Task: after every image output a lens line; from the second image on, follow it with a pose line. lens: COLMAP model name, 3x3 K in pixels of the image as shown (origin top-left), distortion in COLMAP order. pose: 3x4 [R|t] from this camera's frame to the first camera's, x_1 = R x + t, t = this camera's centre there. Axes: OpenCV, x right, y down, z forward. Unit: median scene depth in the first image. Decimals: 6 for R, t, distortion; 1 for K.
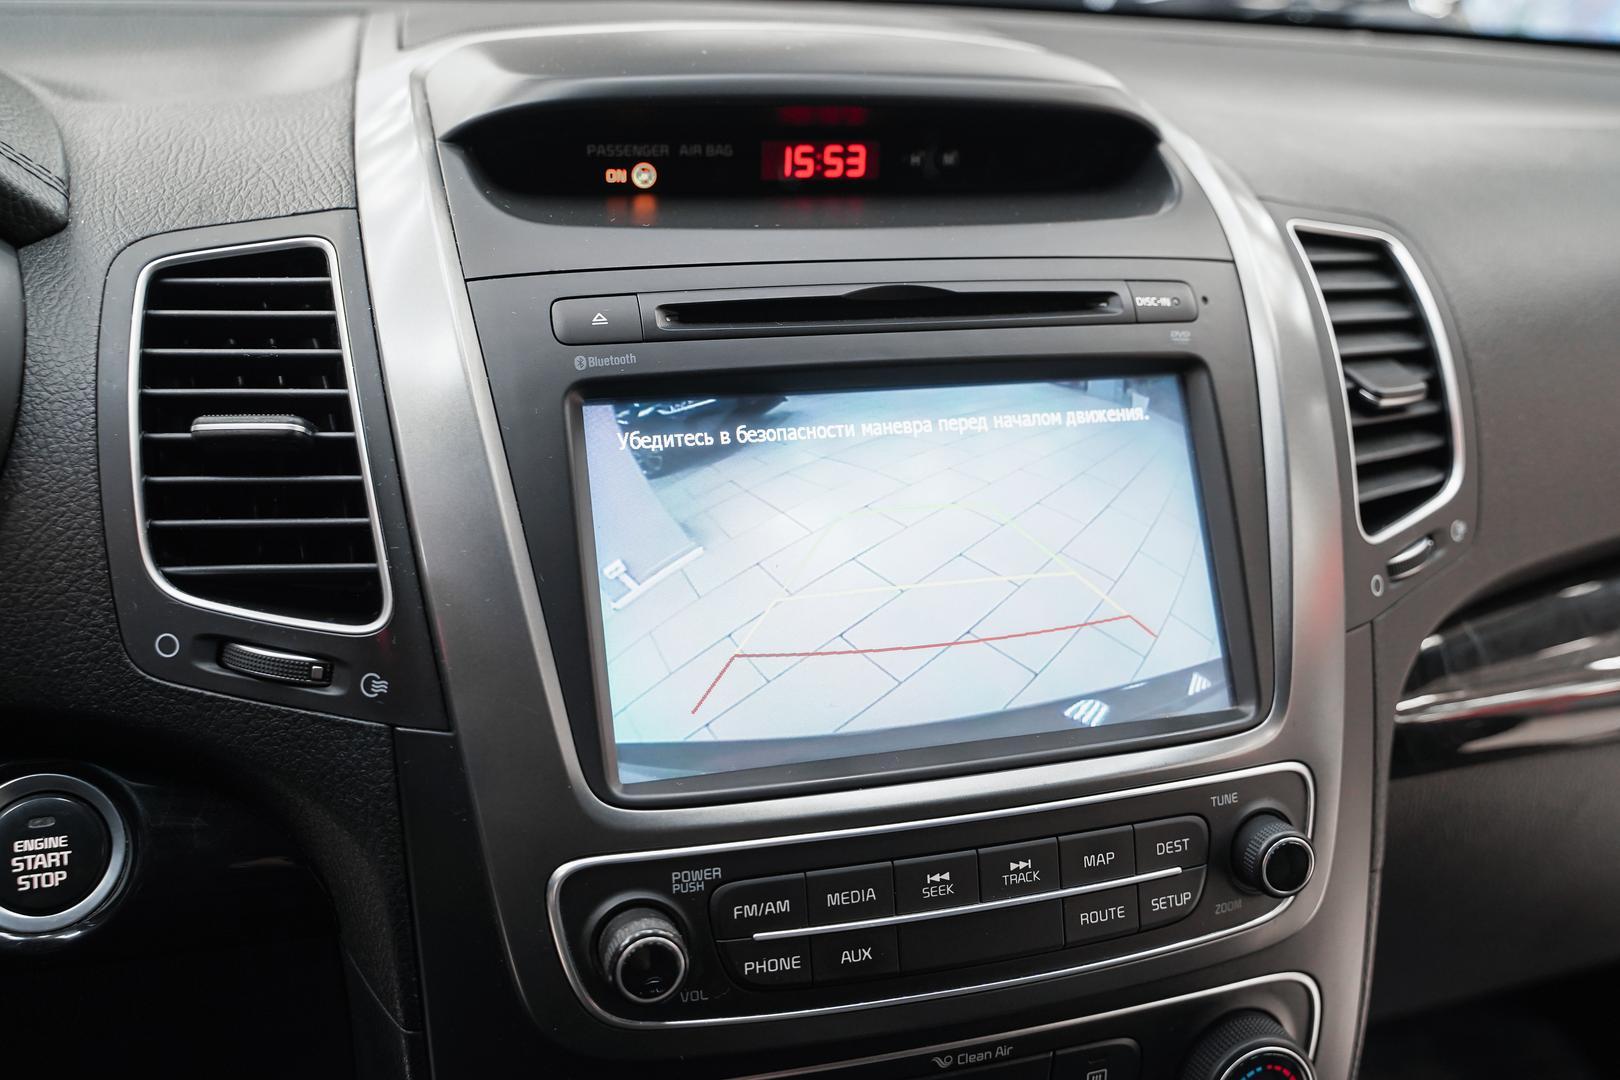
lens RADIAL K [[1534.6, 0, 863.4], [0, 1534.6, 508.4], [0, 0, 1]] dist [-0.005517, -0.010995]
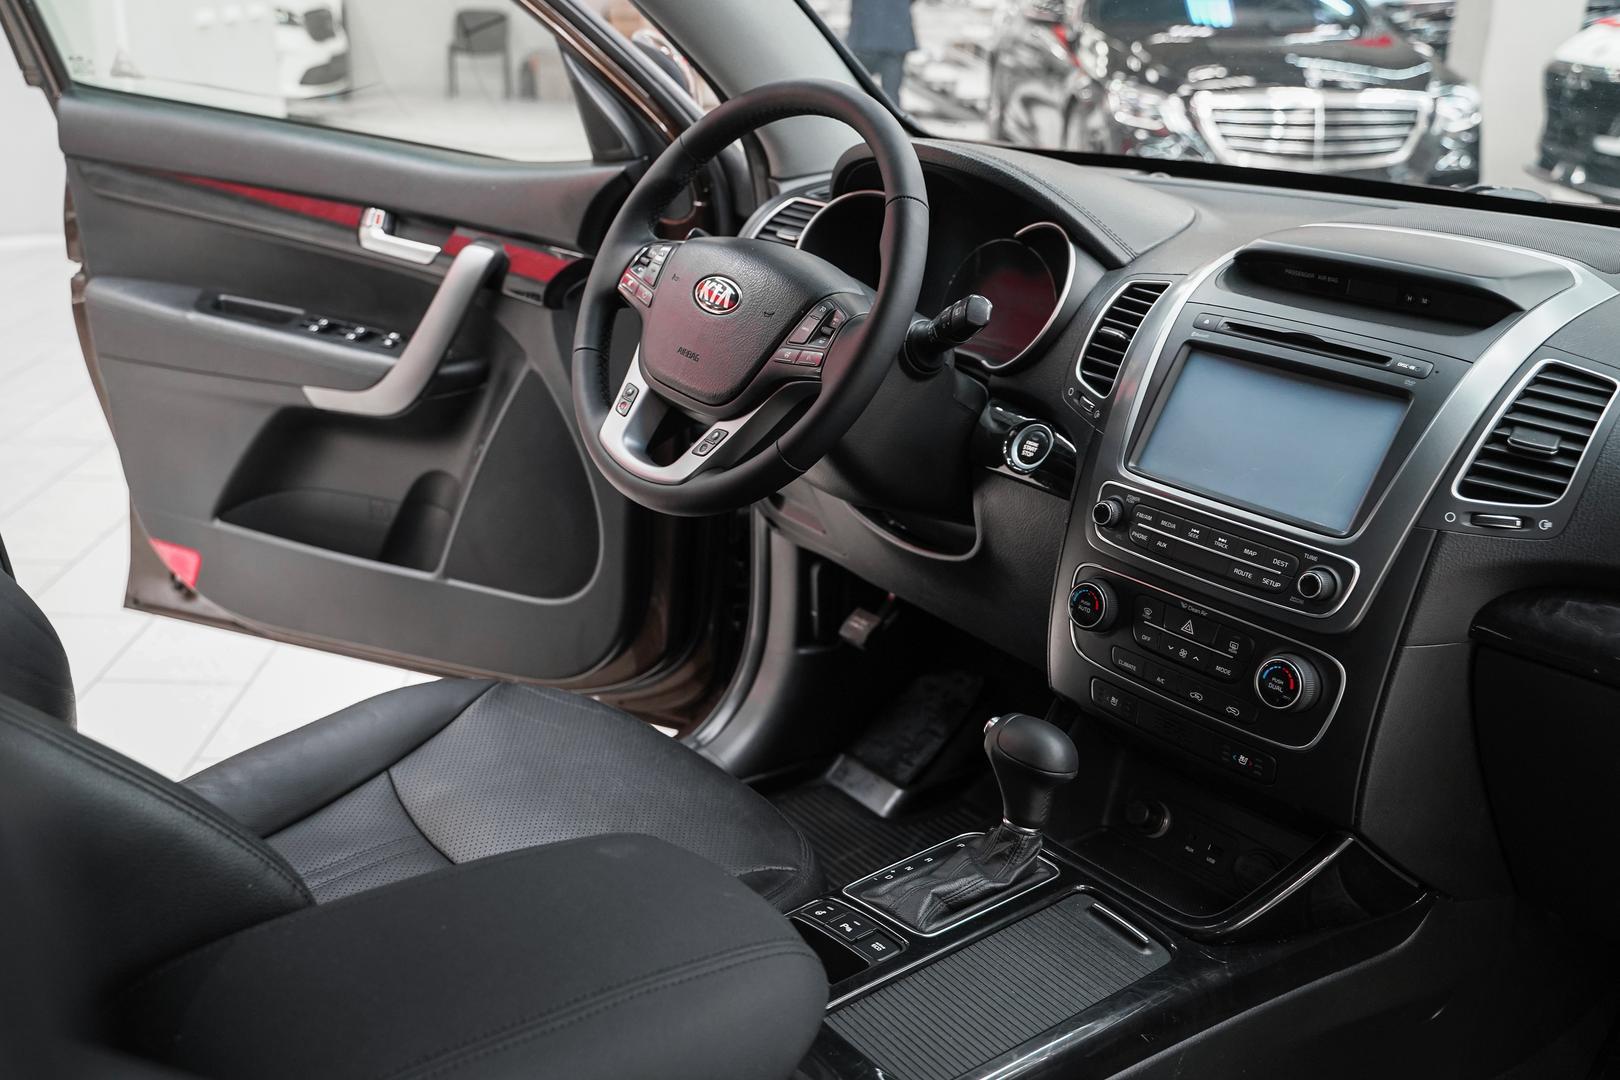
lens RADIAL K [[1579.8, 0, 763.1], [0, 1579.8, 516.2], [0, 0, 1]] dist [-0.016498, 0.027223]
pose [[0.361673, 0.275465, -0.890681, 2.252432], [-0.343642, 0.927476, 0.147305, 0.063685], [0.866662, 0.252799, 0.430104, -0.887998]]
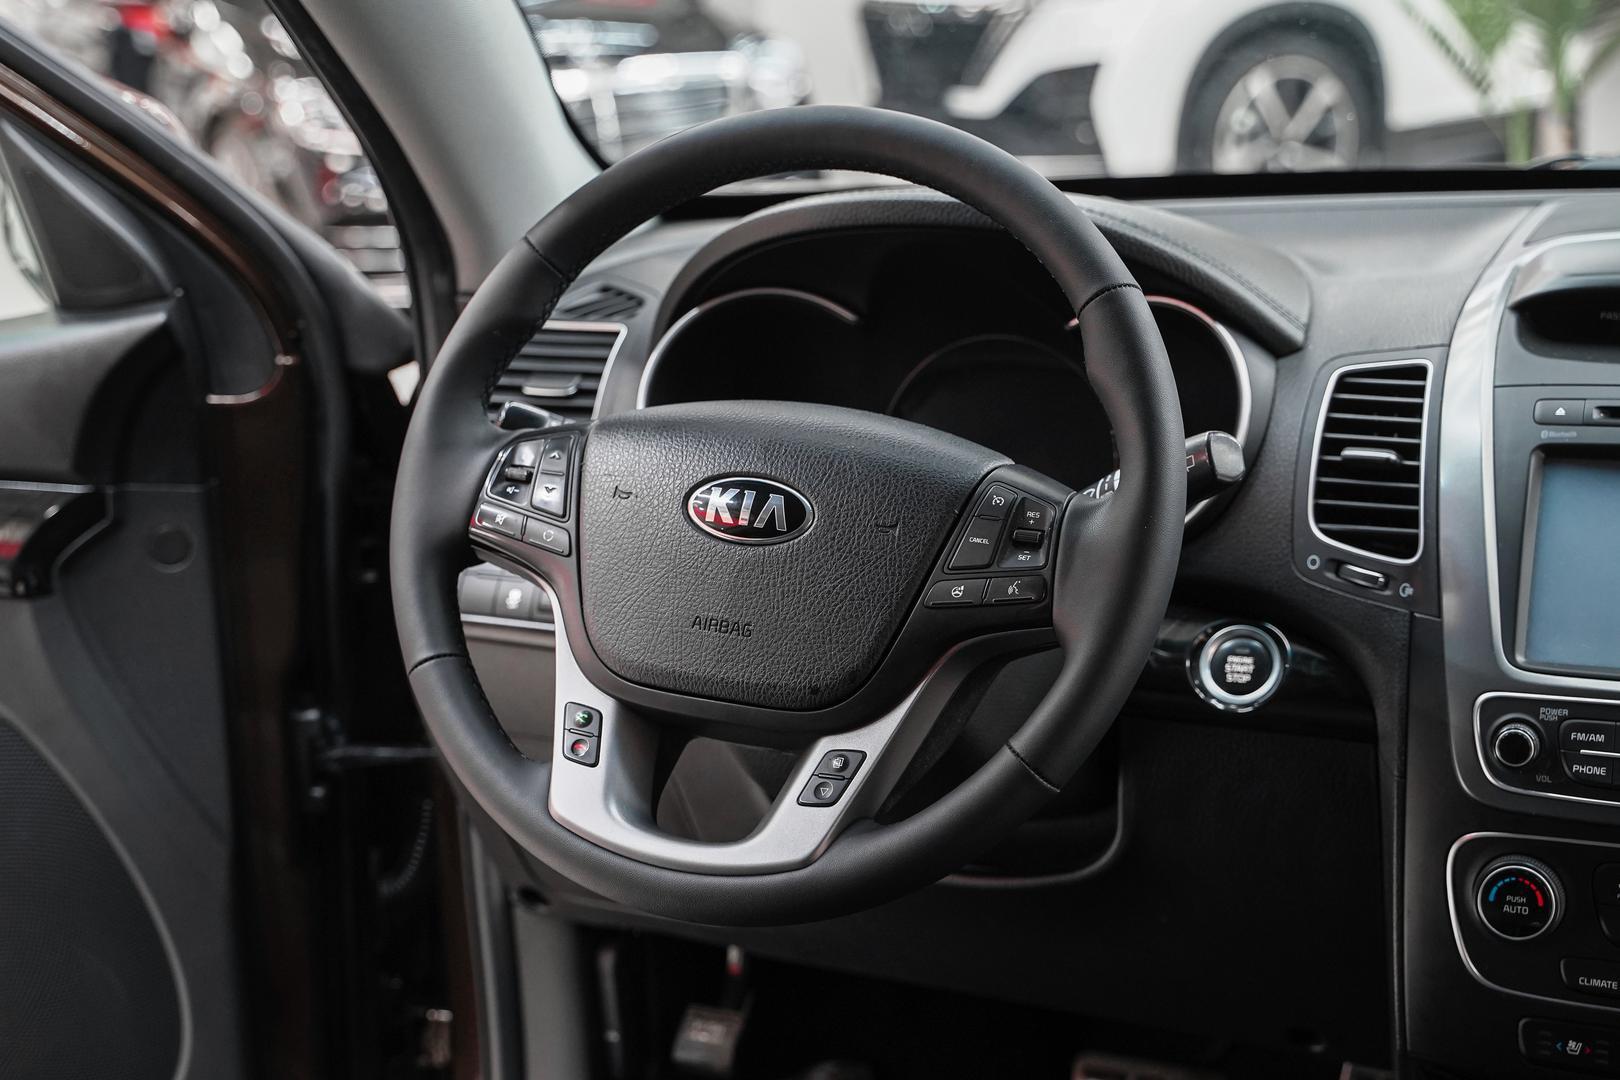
lens RADIAL K [[2479.8, 0, 761.7], [0, 2479.8, 540.5], [0, 0, 1]] dist [0.004919, 0.008523]
pose [[0.747544, 0.089069, -0.658213, 1.052586], [-0.161752, 0.985547, -0.050341, 0.321749], [0.644216, 0.144100, 0.751146, -1.755008]]
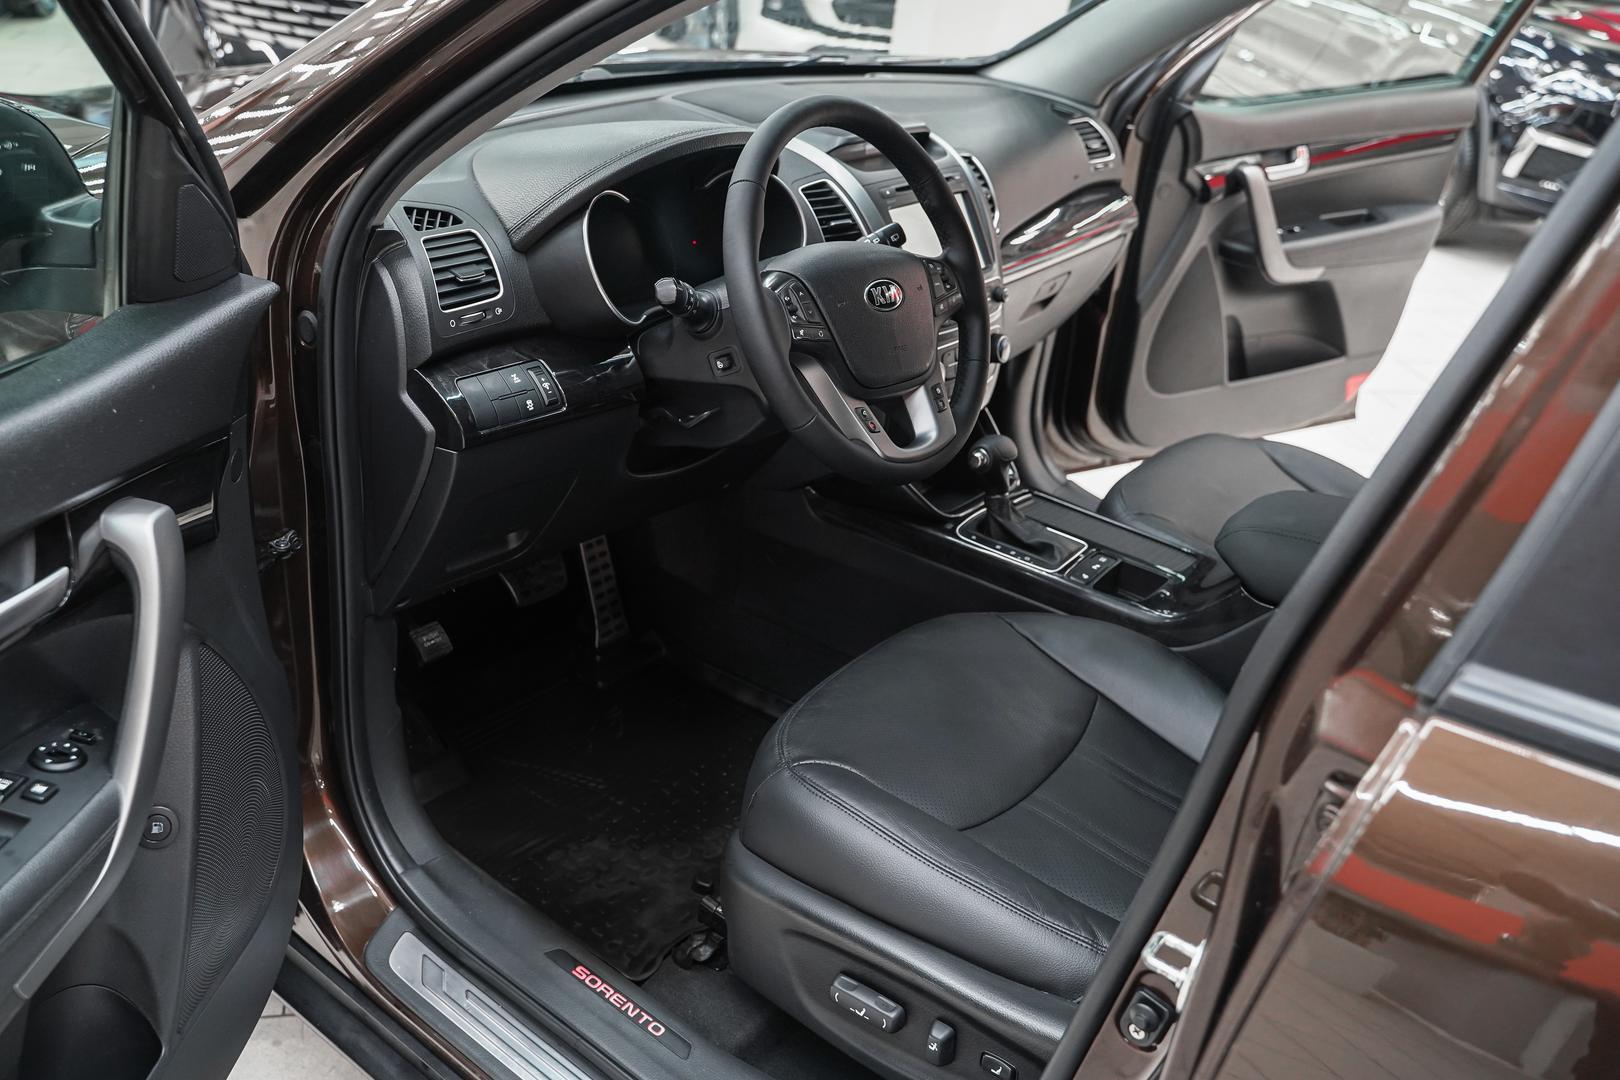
lens RADIAL K [[1373.3, 0, 772.2], [0, 1373.3, 497.8], [0, 0, 1]] dist [-0.001917, 0.002427]
pose [[0.827966, -0.206534, 0.521360, -2.819909], [0.140342, 0.976437, 0.163936, 0.048294], [-0.542934, -0.062564, 0.837442, -2.340094]]
